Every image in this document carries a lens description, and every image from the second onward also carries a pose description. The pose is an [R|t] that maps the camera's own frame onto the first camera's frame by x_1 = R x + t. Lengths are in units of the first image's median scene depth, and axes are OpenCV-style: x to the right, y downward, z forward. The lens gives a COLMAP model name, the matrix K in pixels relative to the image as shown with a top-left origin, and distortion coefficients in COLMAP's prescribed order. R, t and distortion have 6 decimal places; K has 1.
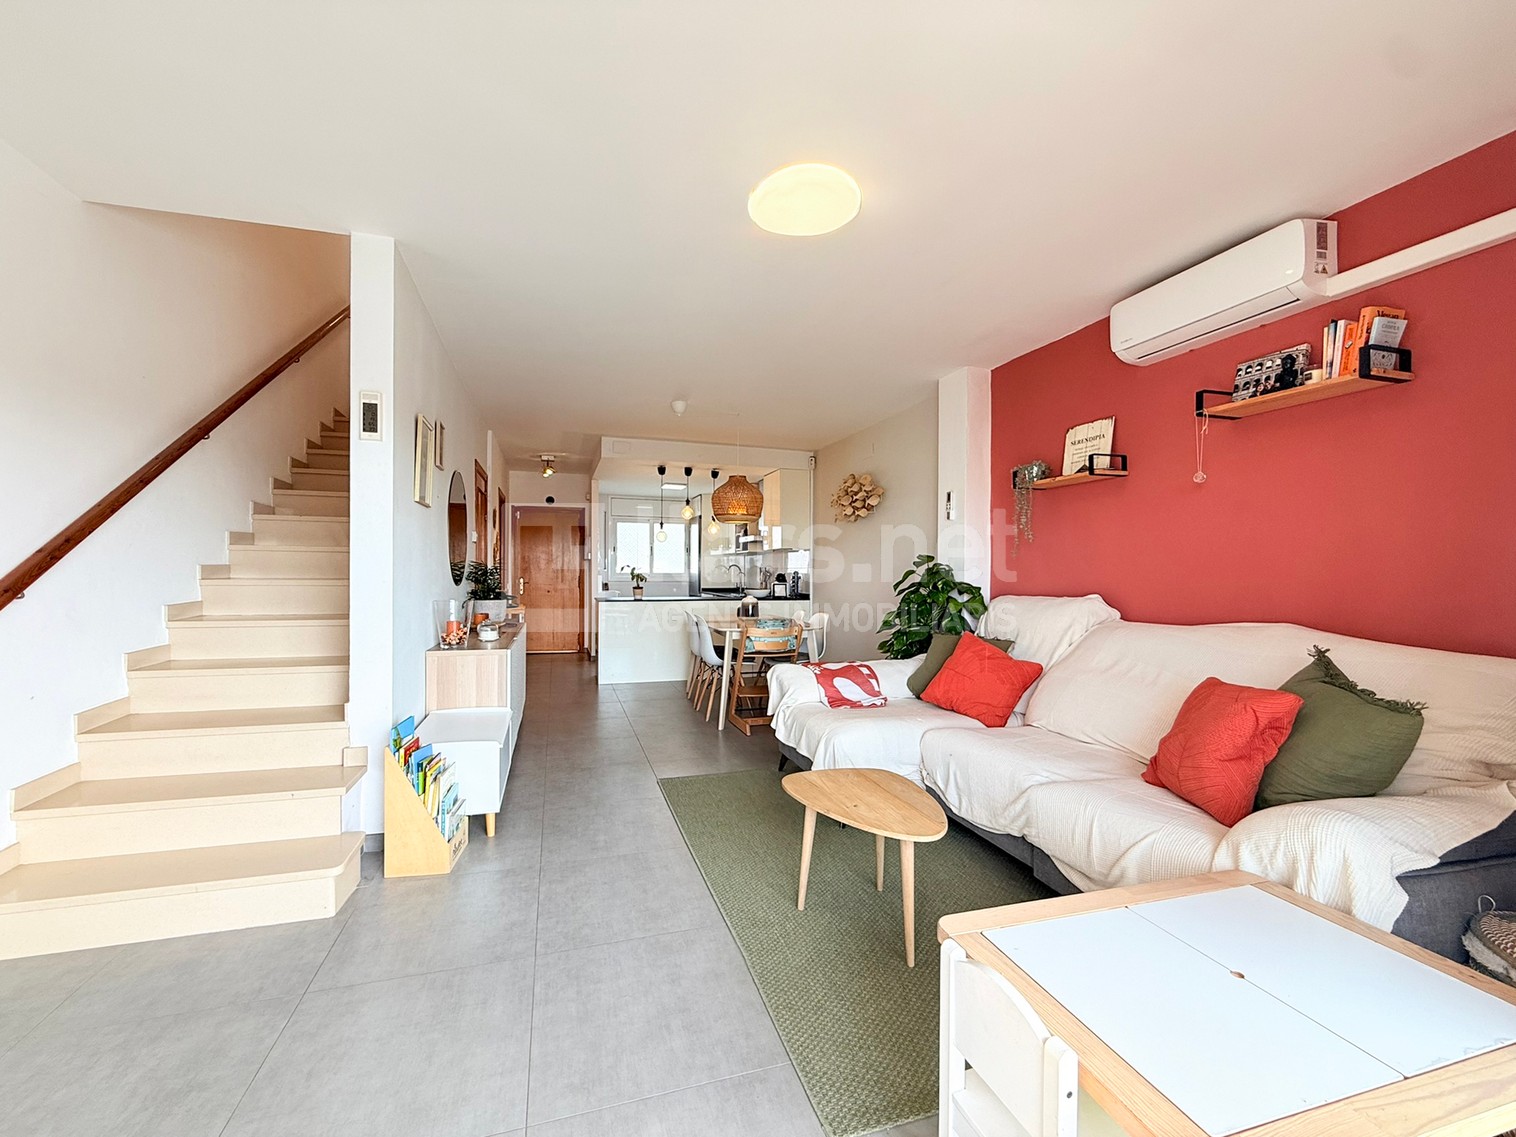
lens RADIAL K [[611.8, 0, 766.1], [0, 611.8, 571.6], [0, 0, 1]] dist [-0.001089, -0.000005]
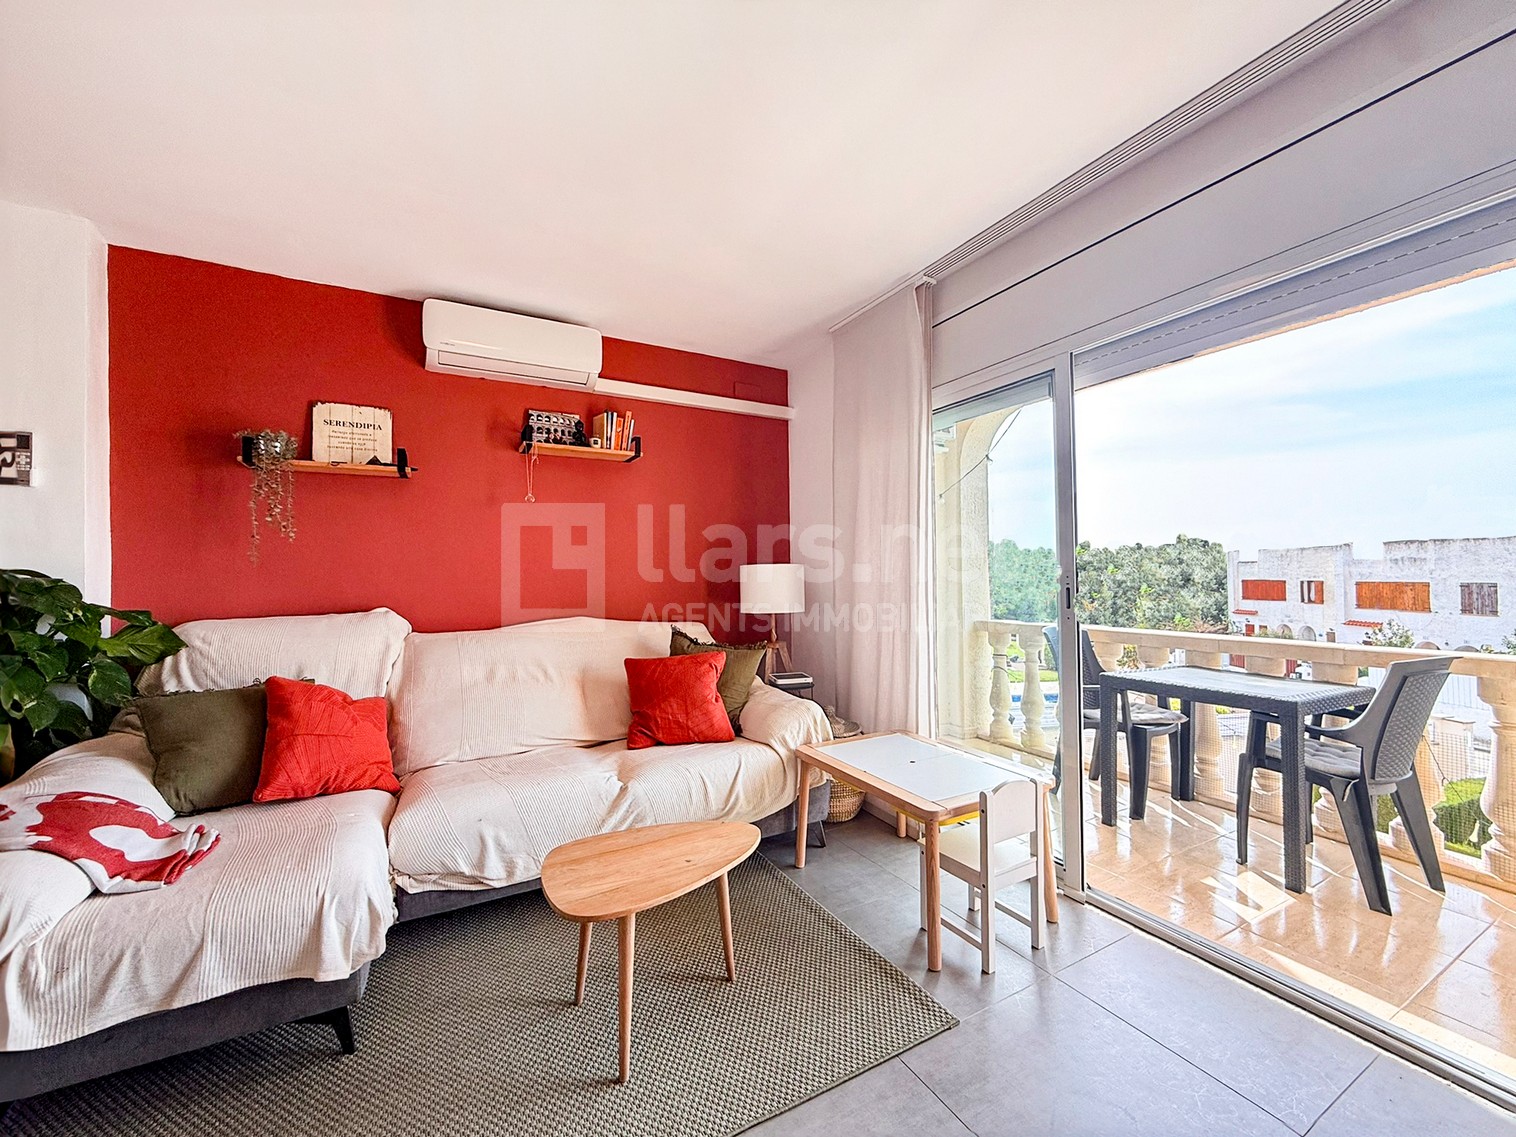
lens RADIAL K [[611.8, 0, 772.0], [0, 611.8, 568.6], [0, 0, 1]] dist [-0.001089, -0.000005]
pose [[-0.191808, 0.003145, 0.981427, -0.543335], [0.006508, 0.999977, -0.001932, -0.016855], [-0.981411, 0.006016, -0.191824, 0.795829]]
